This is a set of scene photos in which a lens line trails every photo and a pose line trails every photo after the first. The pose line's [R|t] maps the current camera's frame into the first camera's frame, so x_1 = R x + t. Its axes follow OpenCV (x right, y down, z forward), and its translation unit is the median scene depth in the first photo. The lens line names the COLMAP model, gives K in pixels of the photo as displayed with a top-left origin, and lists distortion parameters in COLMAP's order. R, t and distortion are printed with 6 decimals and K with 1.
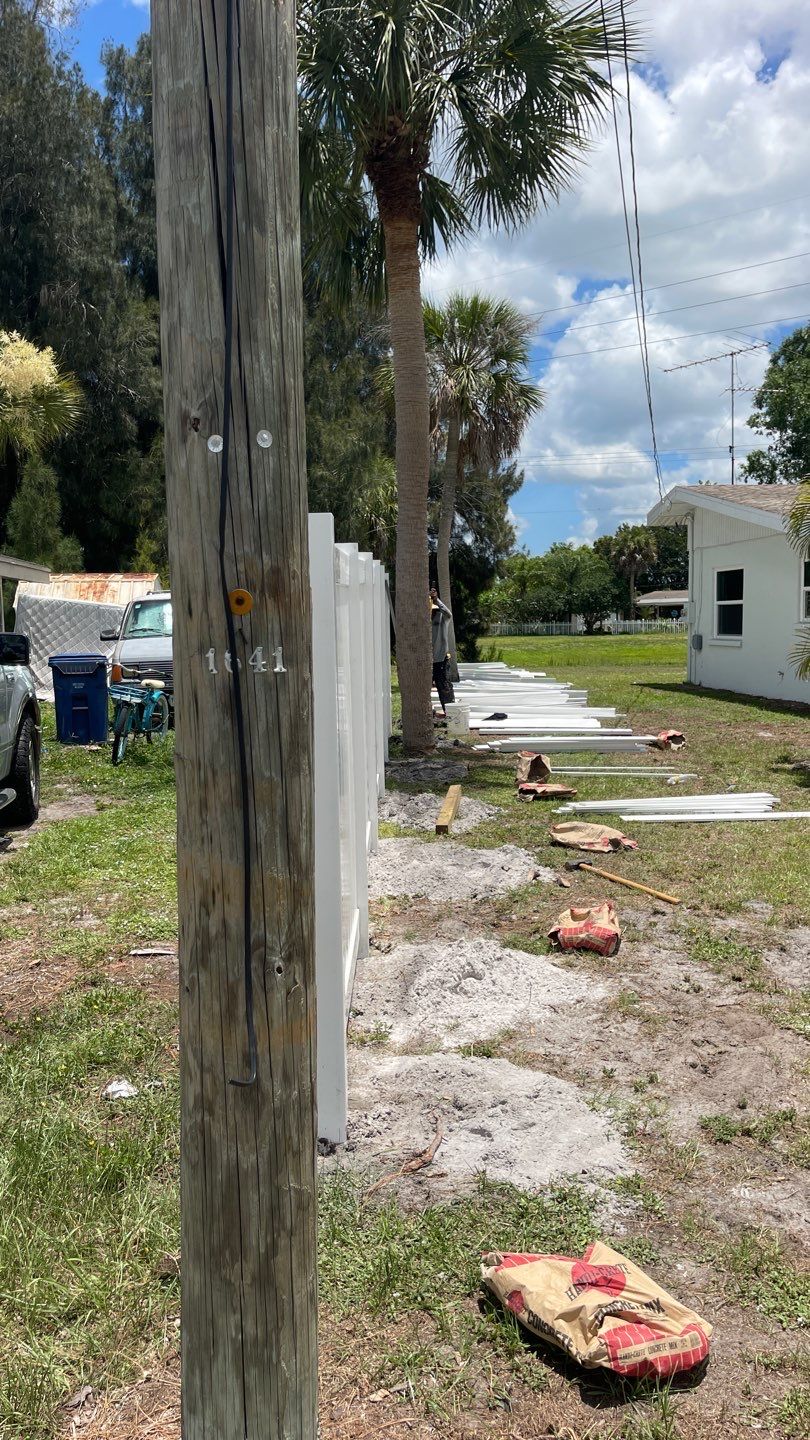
lens RADIAL K [[1083.6, 0, 410.2], [0, 1083.6, 726.3], [0, 0, 1]] dist [0.056134, -0.067609]
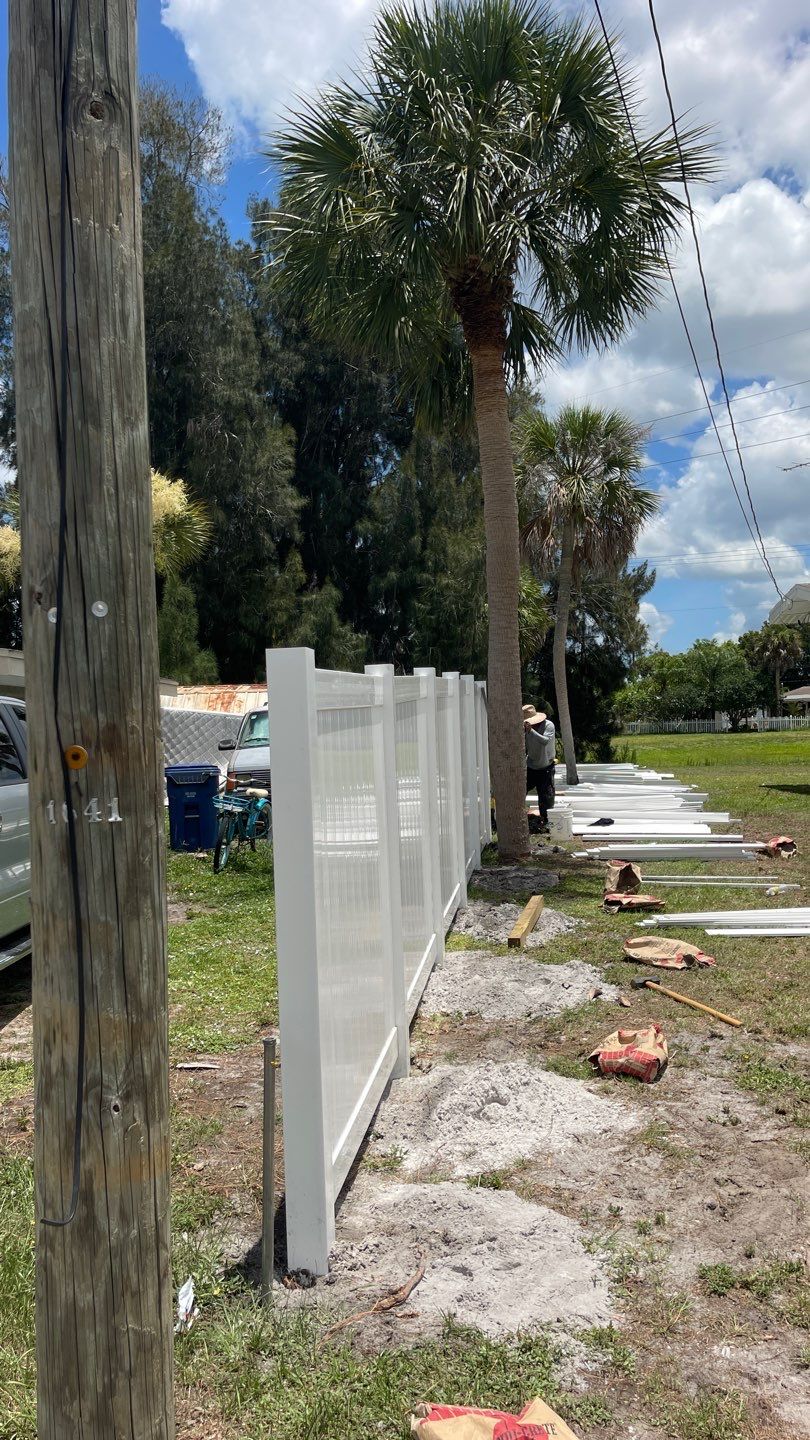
lens RADIAL K [[1083.6, 0, 412.0], [0, 1083.6, 726.1], [0, 0, 1]] dist [0.056134, -0.067609]
pose [[0.991156, -0.016470, -0.131679, 0.098036], [0.004279, 0.995719, -0.092330, -0.013677], [0.132635, 0.090950, 0.986983, -0.008466]]
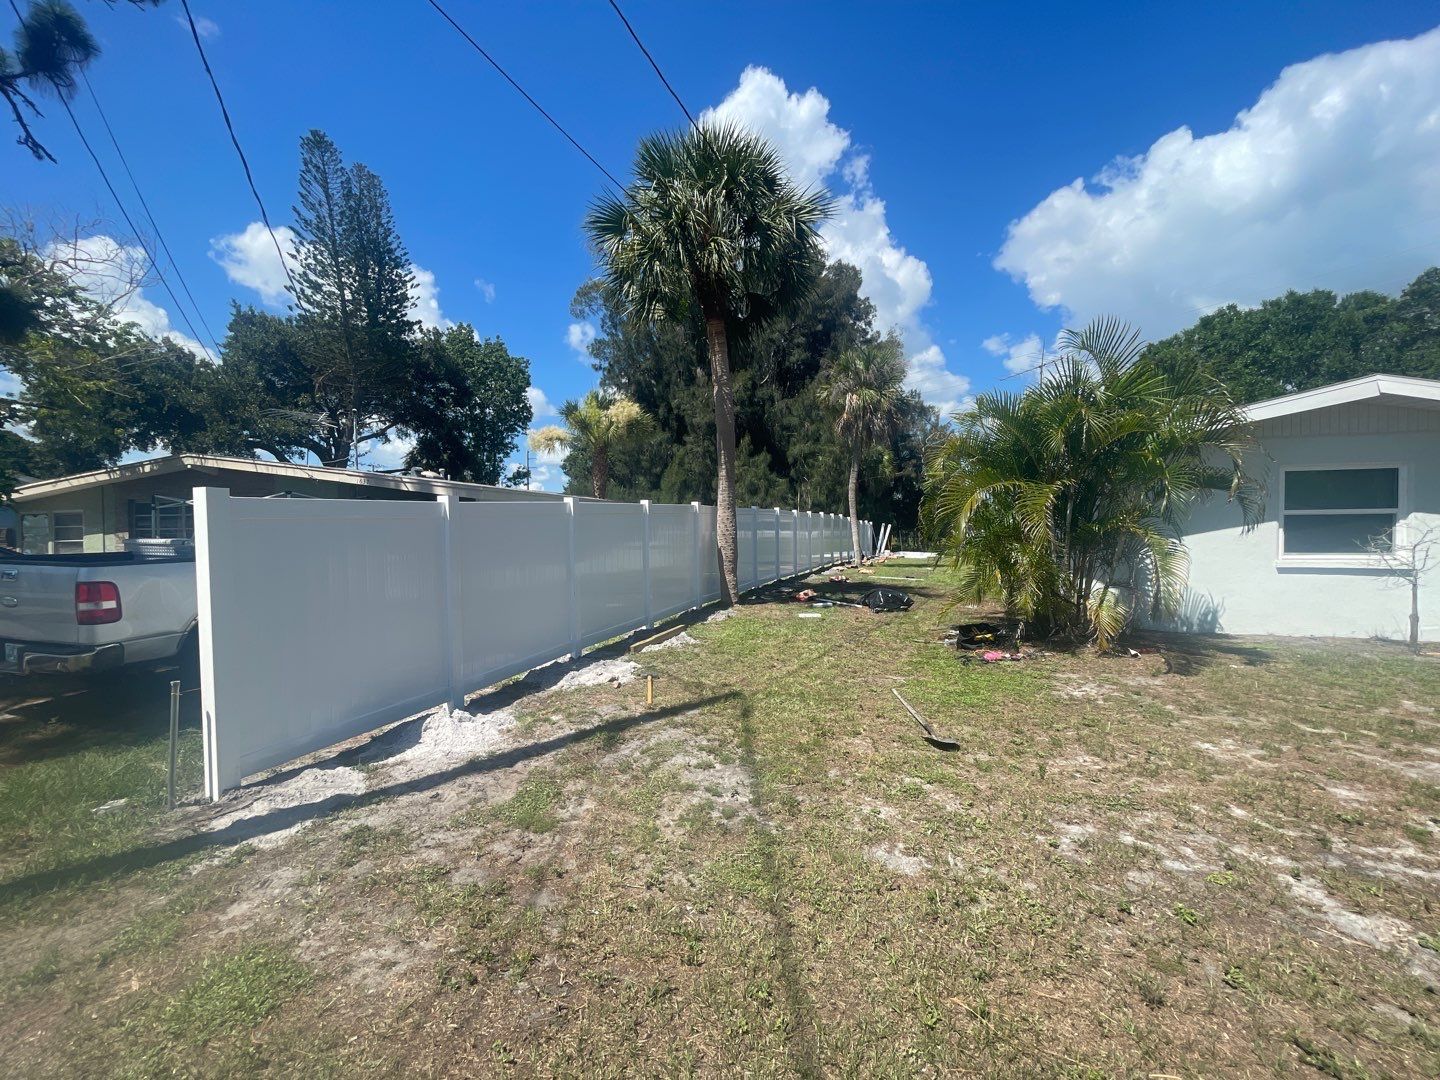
lens RADIAL K [[587.4, 0, 724.6], [0, 587.4, 536.5], [0, 0, 1]] dist [-0.001046, -0.001520]
pose [[0.925980, 0.010397, -0.377430, 0.744534], [-0.041702, 0.996321, -0.074865, -0.033860], [0.375263, 0.085063, 0.923007, 0.206466]]
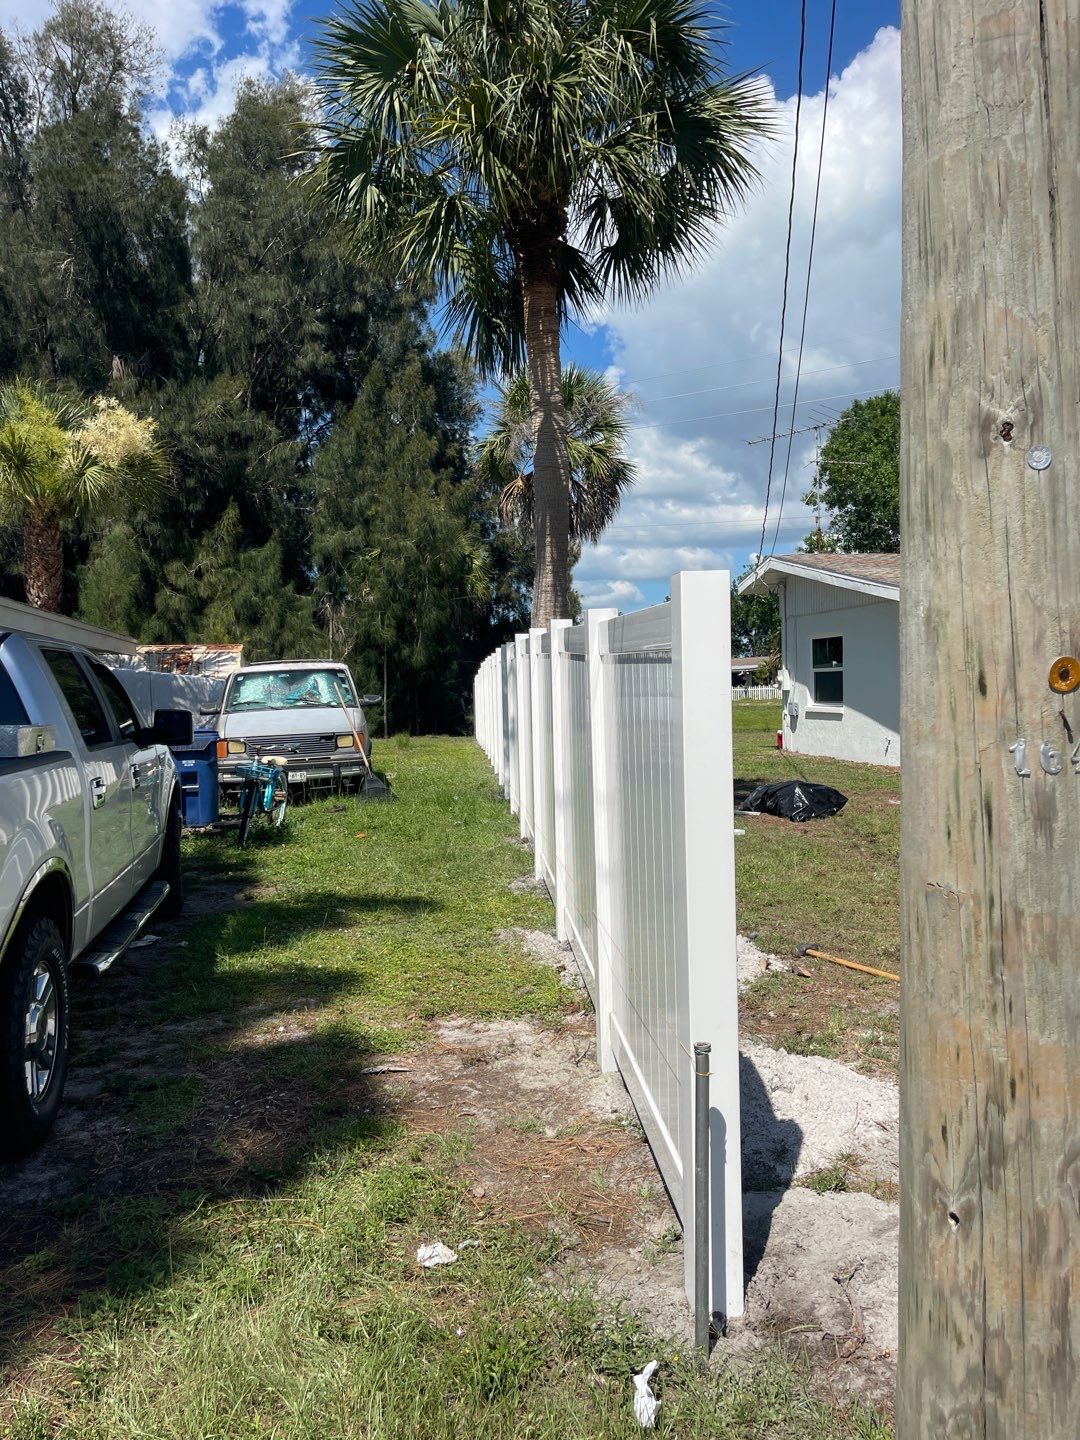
lens RADIAL K [[1080.2, 0, 544.1], [0, 1080.2, 731.0], [0, 0, 1]] dist [0.050977, -0.070315]
pose [[0.996526, -0.012637, 0.082321, -0.172641], [0.017439, 0.998171, -0.057882, -0.012767], [-0.081439, 0.059116, 0.994924, 0.096816]]
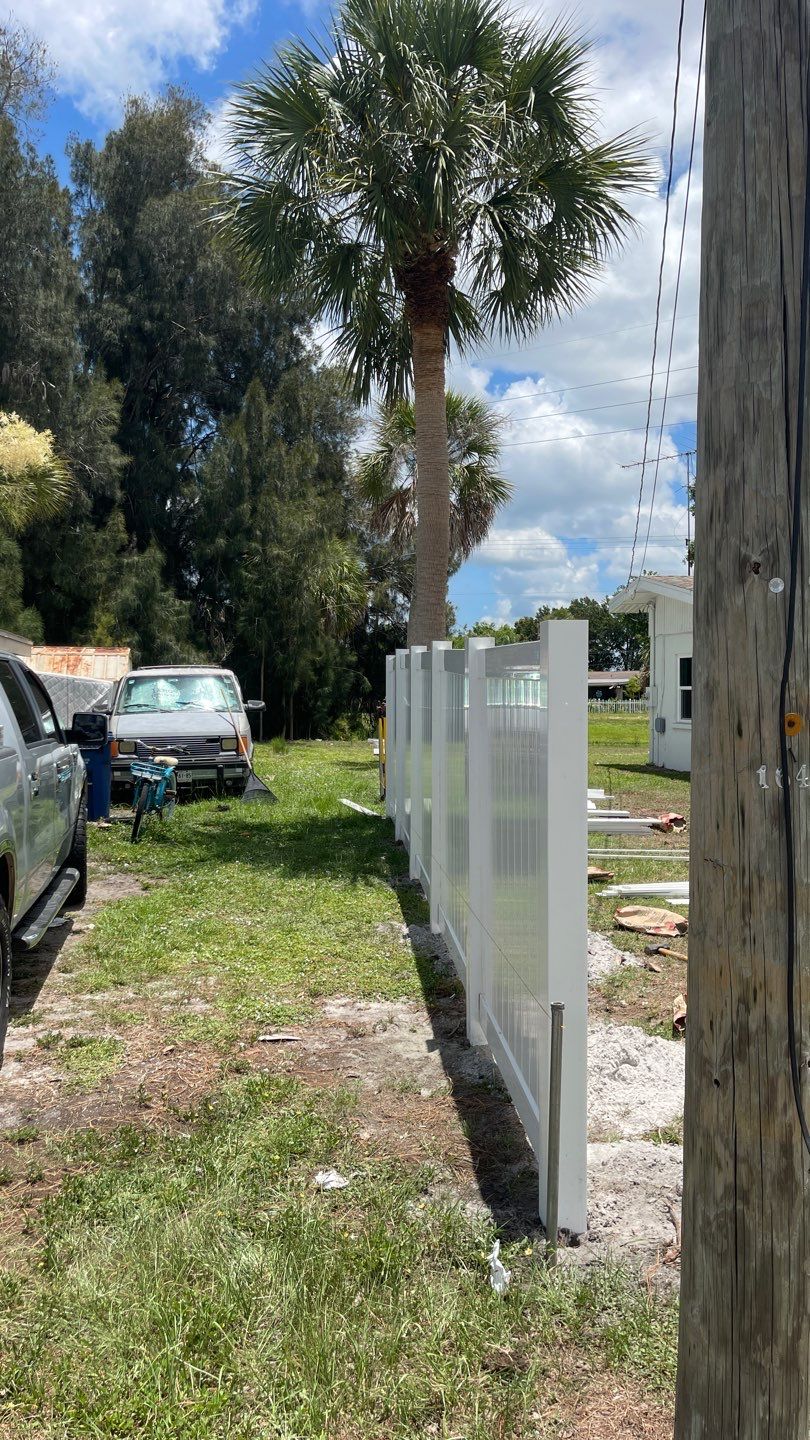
lens RADIAL K [[1083.6, 0, 394.9], [0, 1083.6, 706.4], [0, 0, 1]] dist [0.056134, -0.067609]
pose [[0.997740, 0.017557, 0.064862, -0.195983], [-0.011875, 0.996141, -0.086962, -0.009604], [-0.066139, 0.085995, 0.994098, -0.026342]]
